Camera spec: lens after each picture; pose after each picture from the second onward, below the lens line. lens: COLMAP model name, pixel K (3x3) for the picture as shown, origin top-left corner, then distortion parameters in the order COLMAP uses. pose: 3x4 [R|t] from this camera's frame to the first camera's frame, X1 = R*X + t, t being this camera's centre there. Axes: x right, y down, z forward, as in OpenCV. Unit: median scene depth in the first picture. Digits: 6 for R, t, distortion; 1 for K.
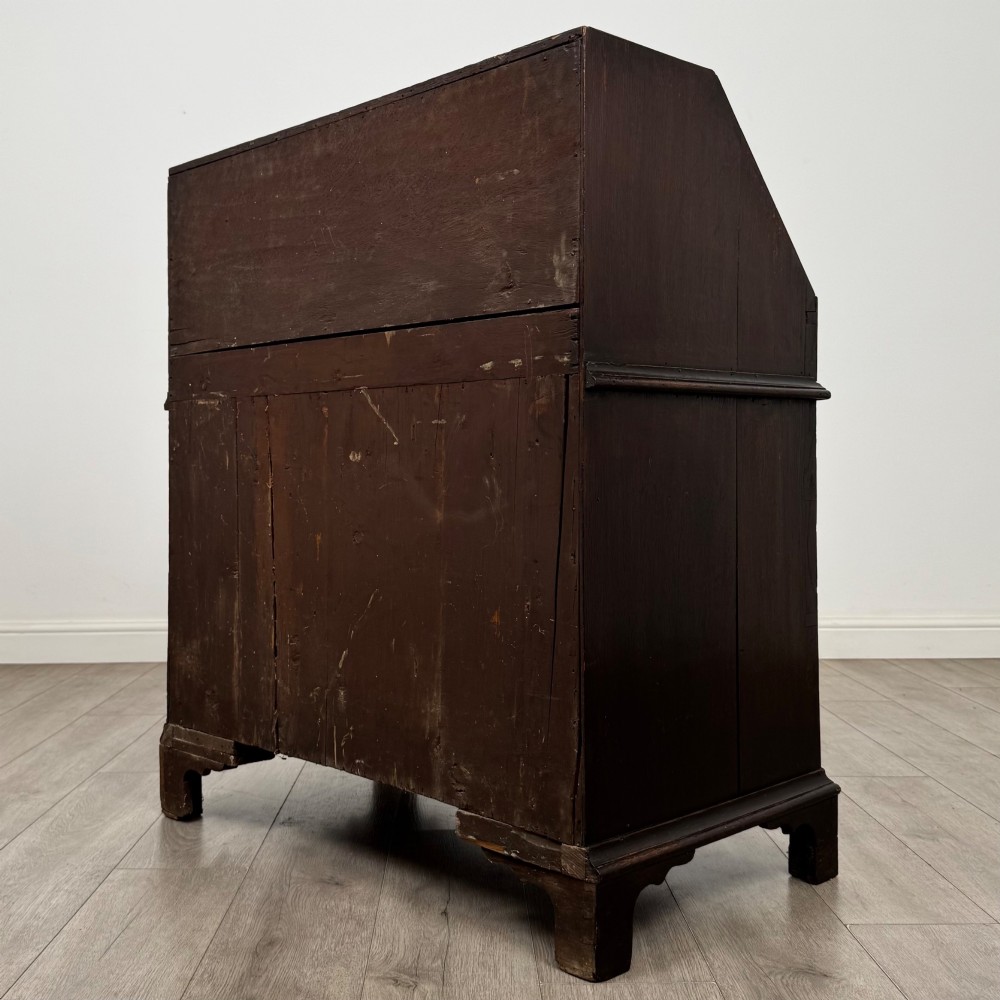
lens RADIAL K [[1245.7, 0, 495.9], [0, 1245.7, 469.6], [0, 0, 1]] dist [0.141857, -0.225607]
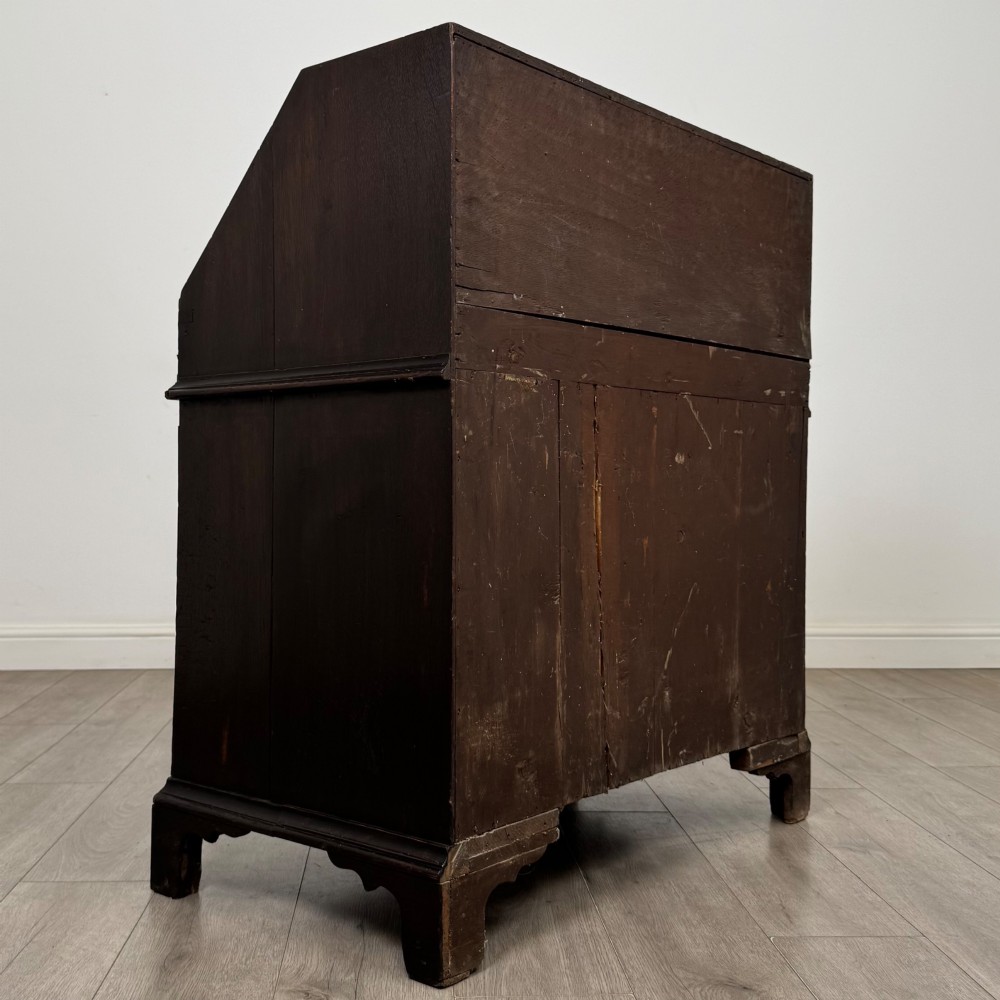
lens RADIAL K [[1245.7, 0, 495.9], [0, 1245.7, 469.6], [0, 0, 1]] dist [0.141857, -0.225607]
pose [[-0.114537, 0.007400, 0.993391, -1.118447], [-0.004008, 0.999961, -0.007911, 0.007420], [-0.993411, -0.004887, -0.114502, 1.265080]]
